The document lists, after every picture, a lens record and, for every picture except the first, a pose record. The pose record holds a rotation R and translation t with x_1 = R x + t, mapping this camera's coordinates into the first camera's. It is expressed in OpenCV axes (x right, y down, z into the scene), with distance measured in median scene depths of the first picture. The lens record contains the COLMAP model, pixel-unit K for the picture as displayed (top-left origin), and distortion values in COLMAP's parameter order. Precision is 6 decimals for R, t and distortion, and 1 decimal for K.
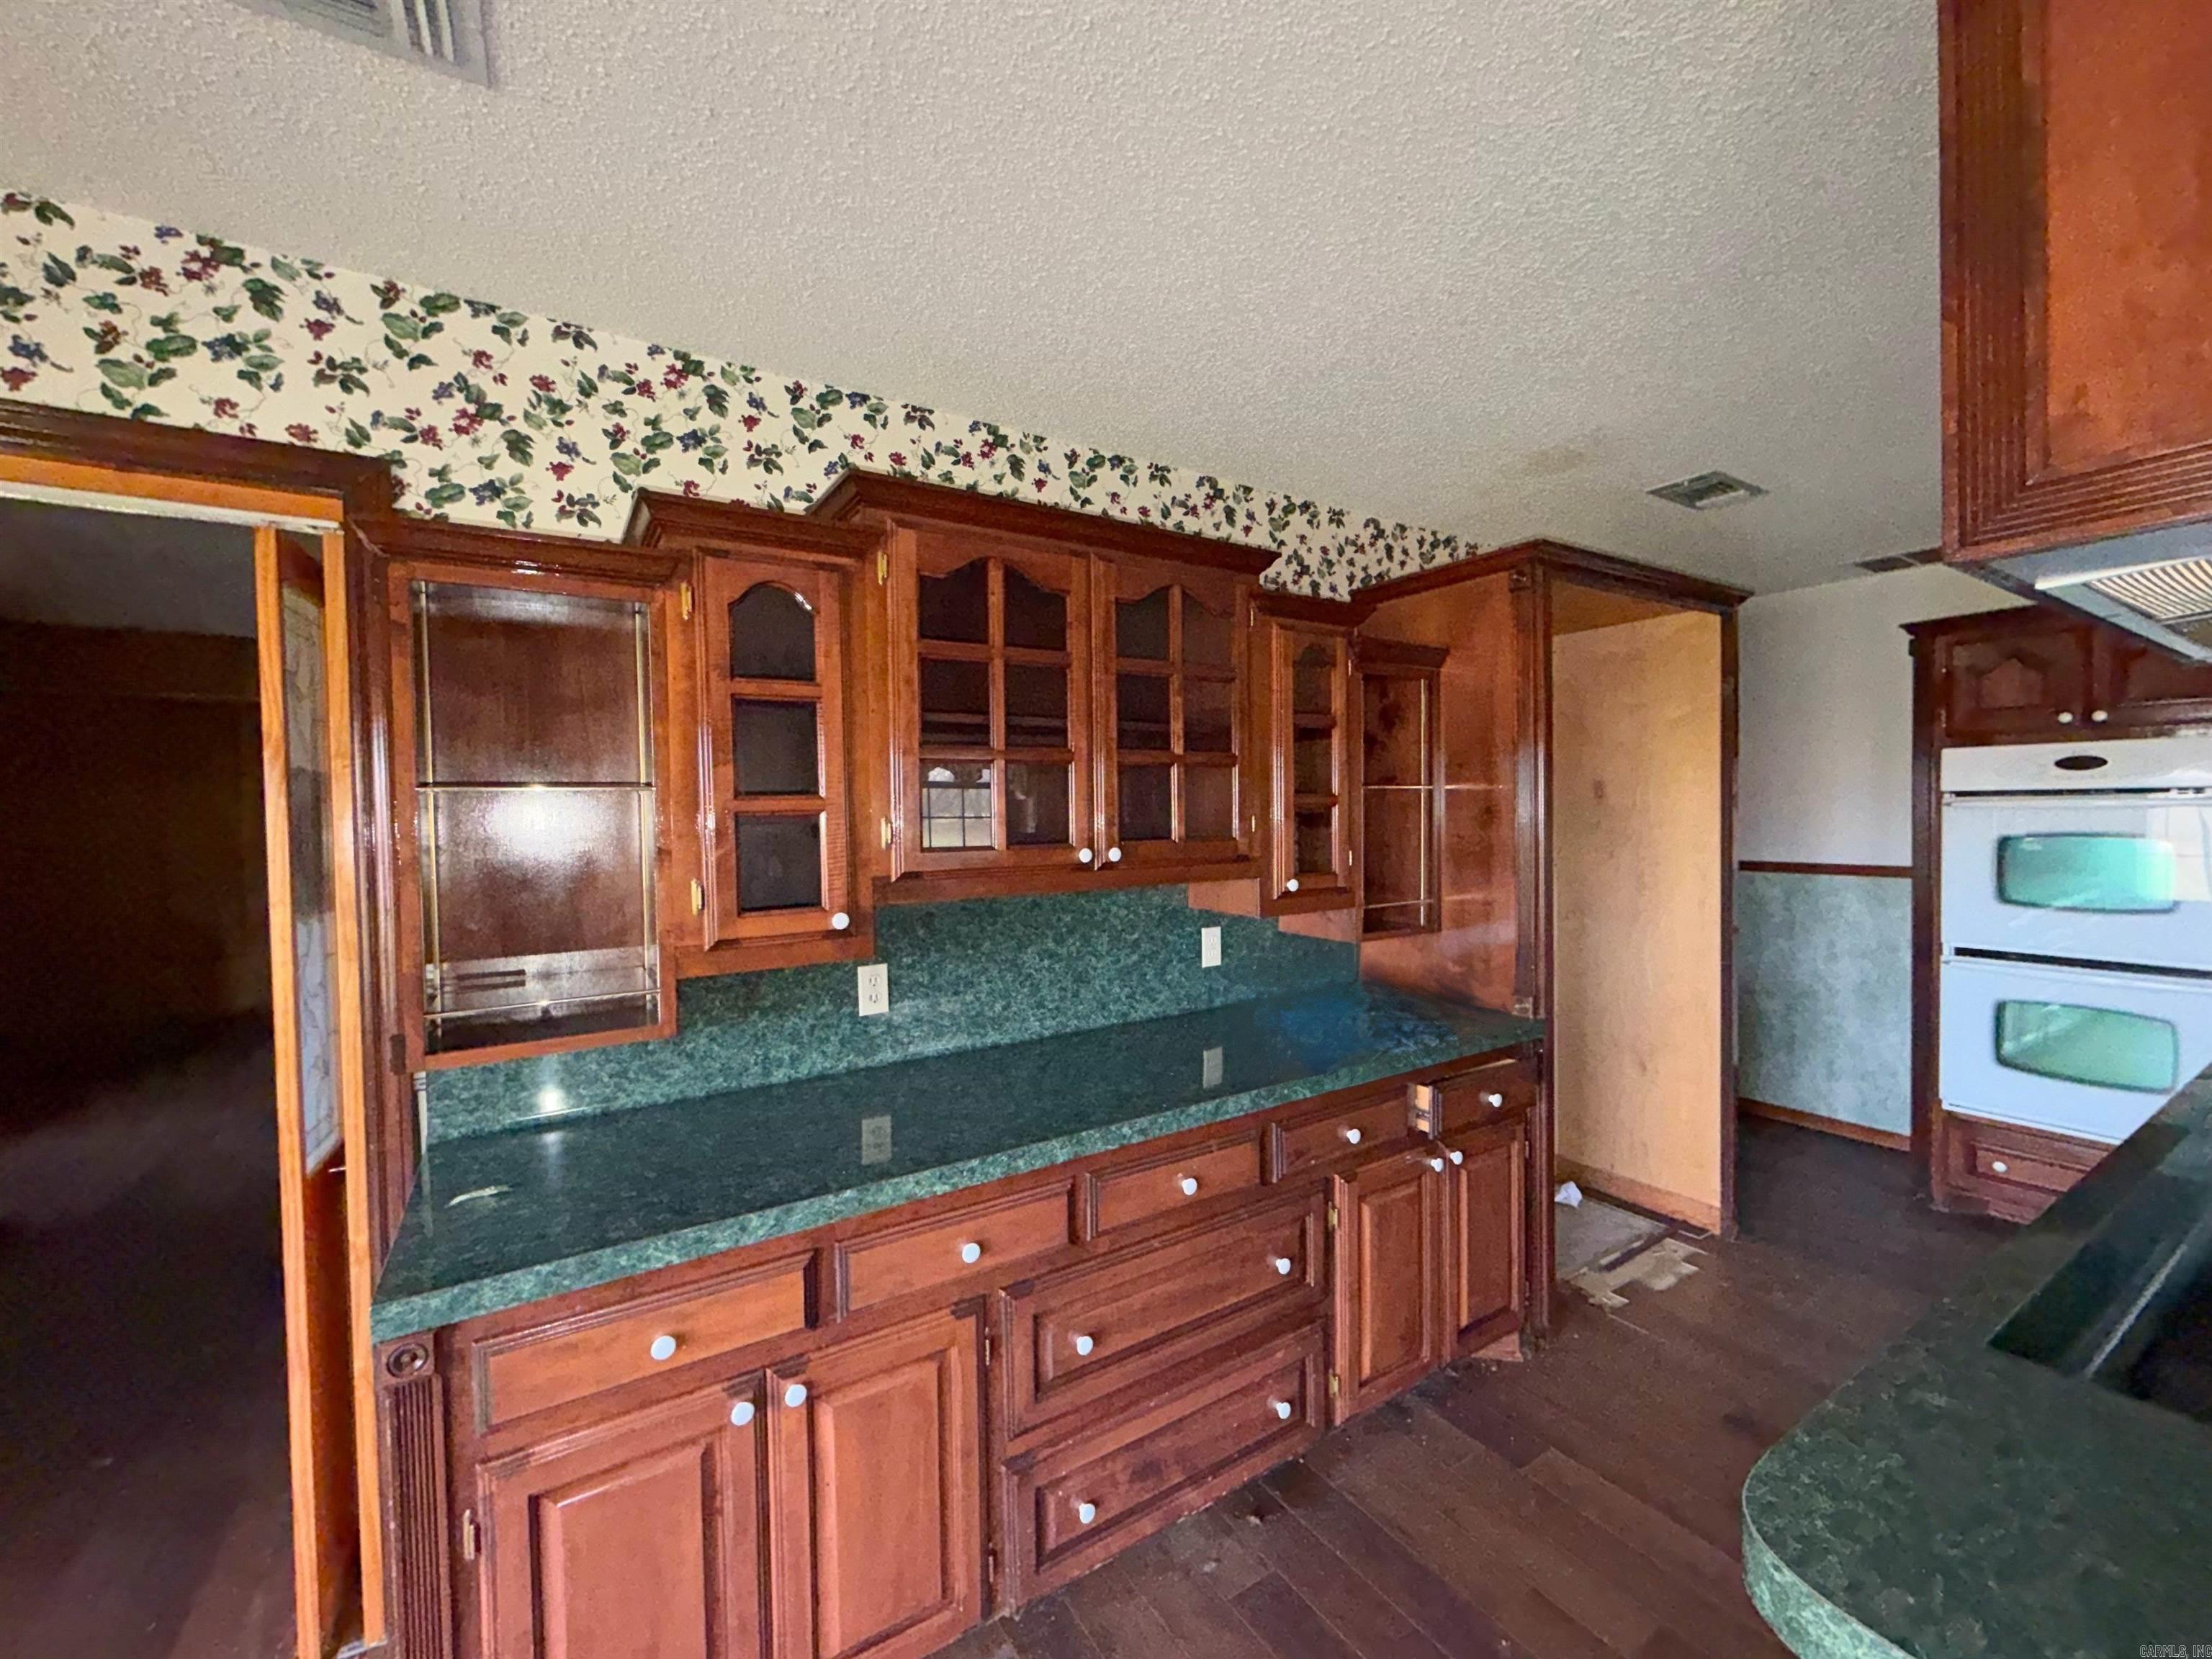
lens RADIAL K [[881.8, 0, 1094.3], [0, 881.8, 833.0], [0, 0, 1]] dist [-0.001356, 0.000019]
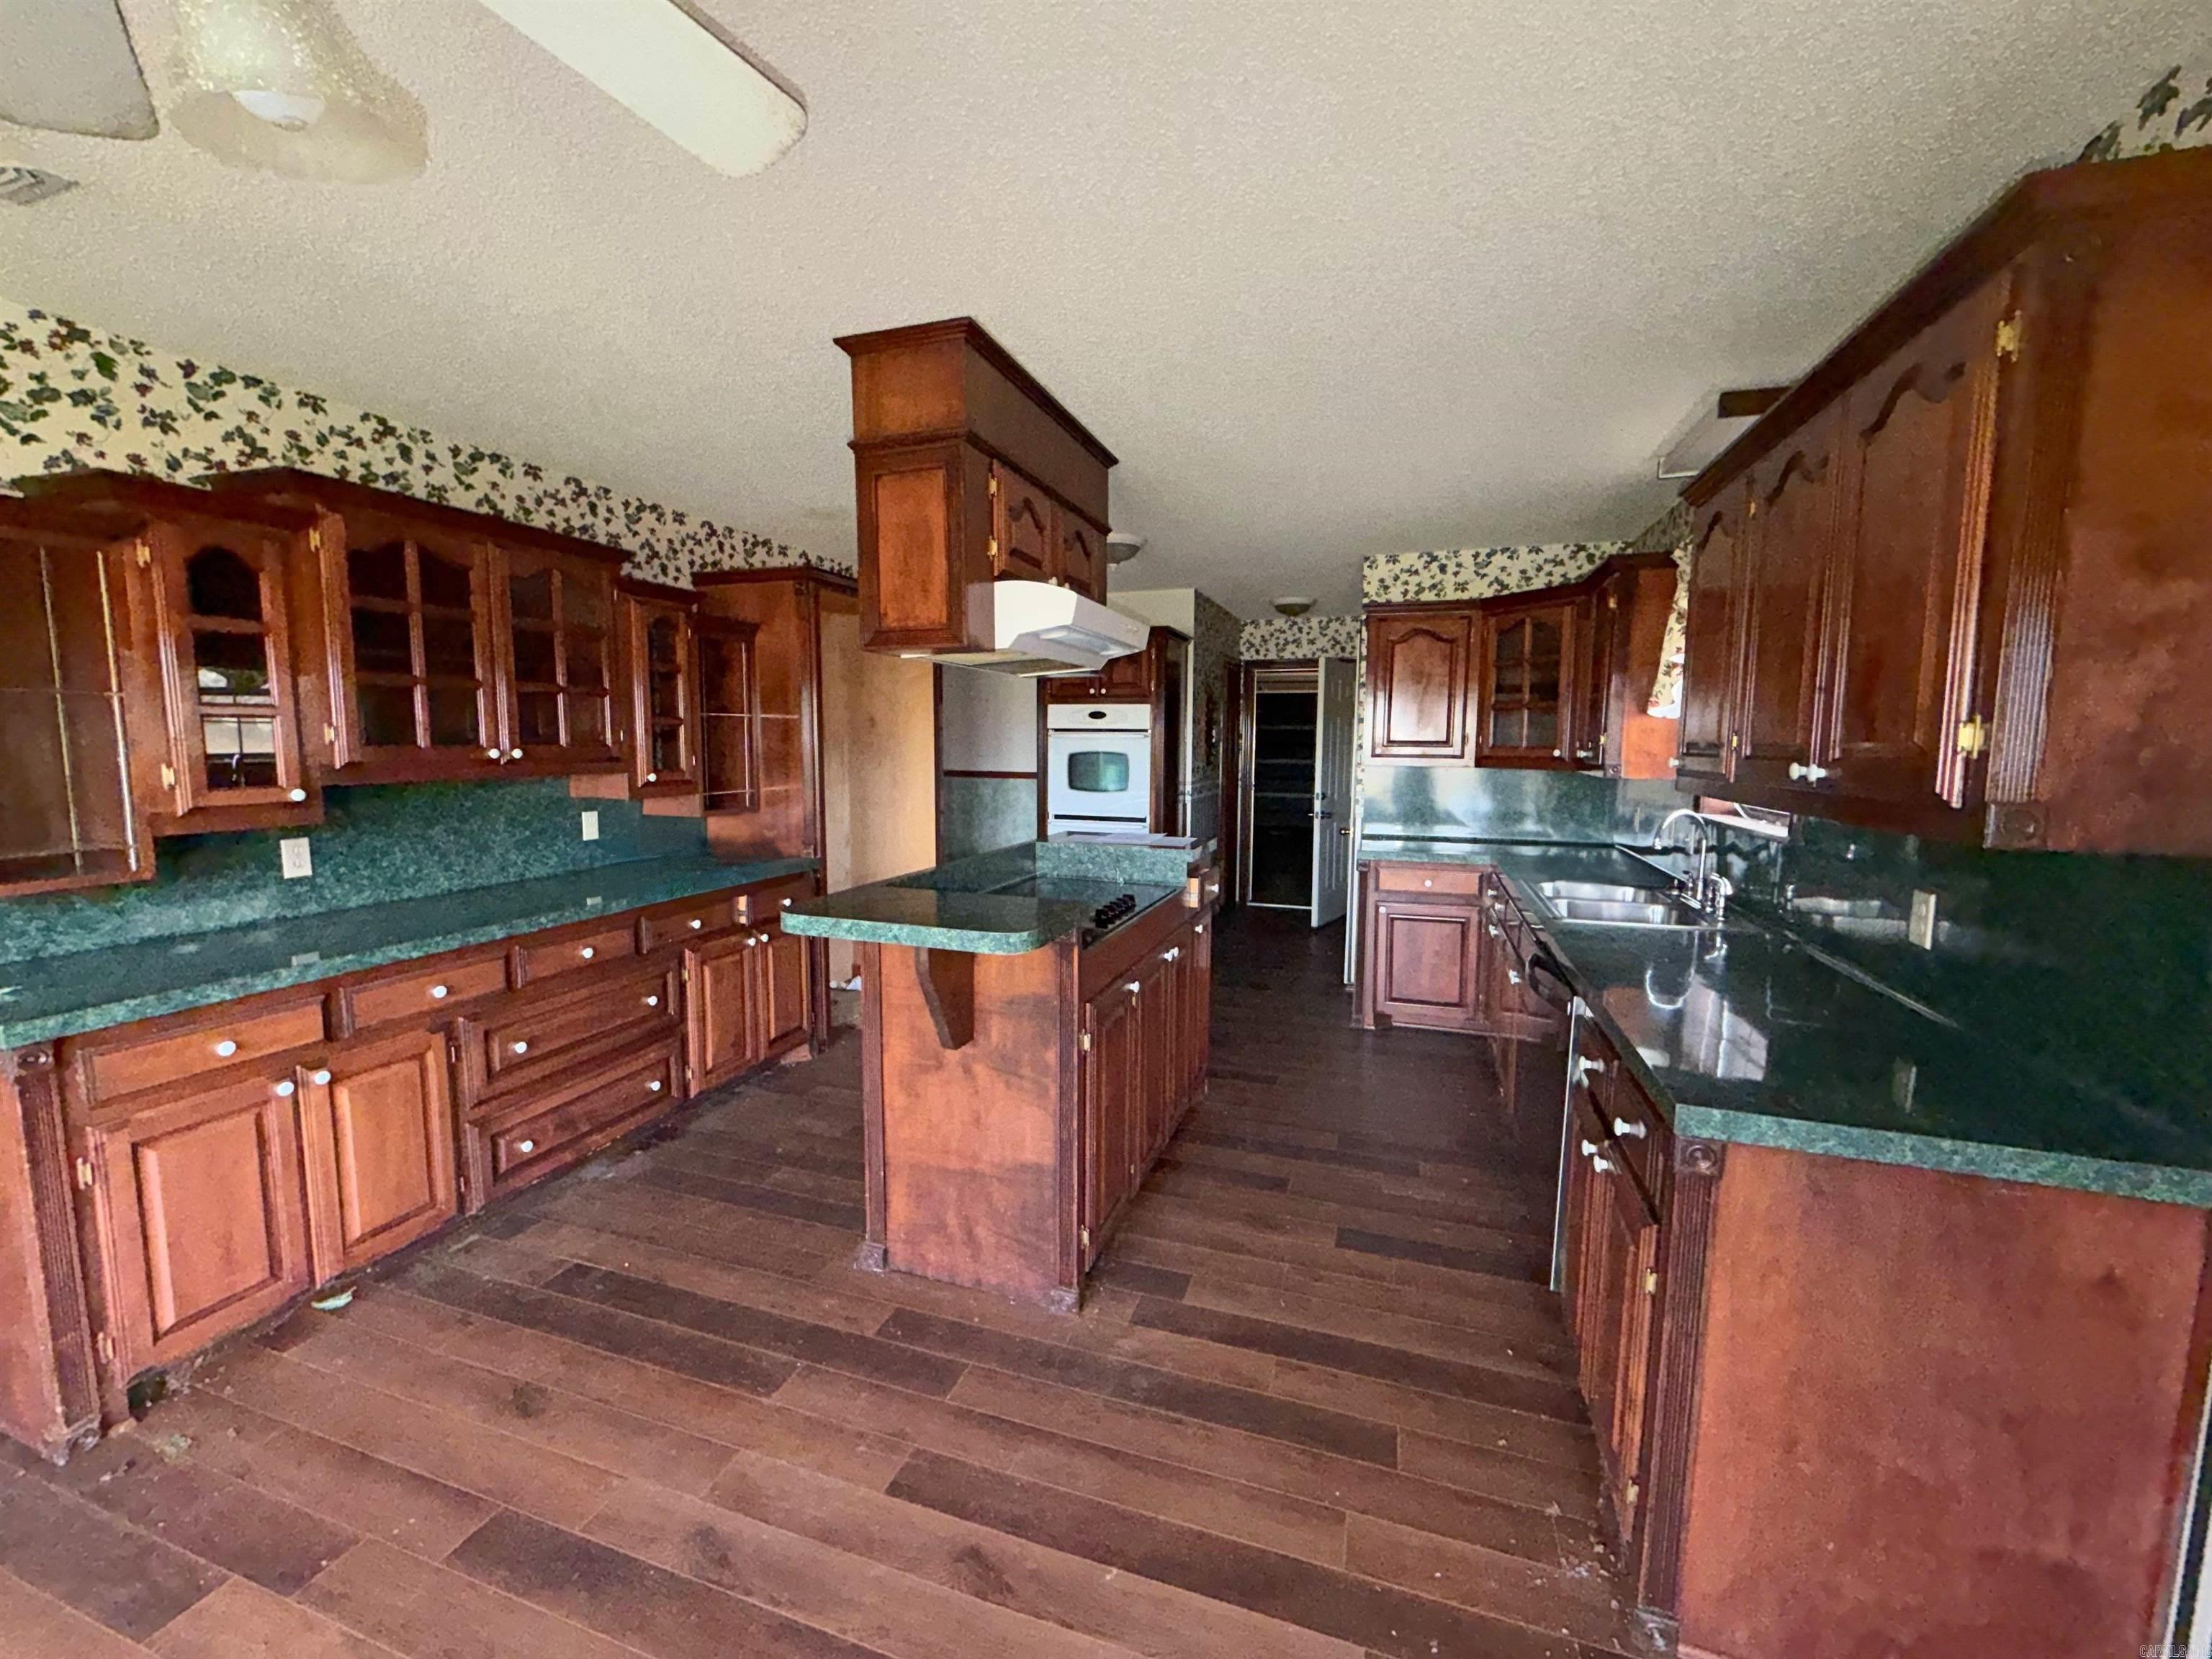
lens RADIAL K [[881.8, 0, 1101.3], [0, 881.8, 832.3], [0, 0, 1]] dist [-0.001356, 0.000019]
pose [[0.776870, -0.045997, 0.627979, -0.152308], [-0.003821, 0.996965, 0.077751, 0.038389], [-0.629650, -0.062802, 0.774337, -0.774901]]
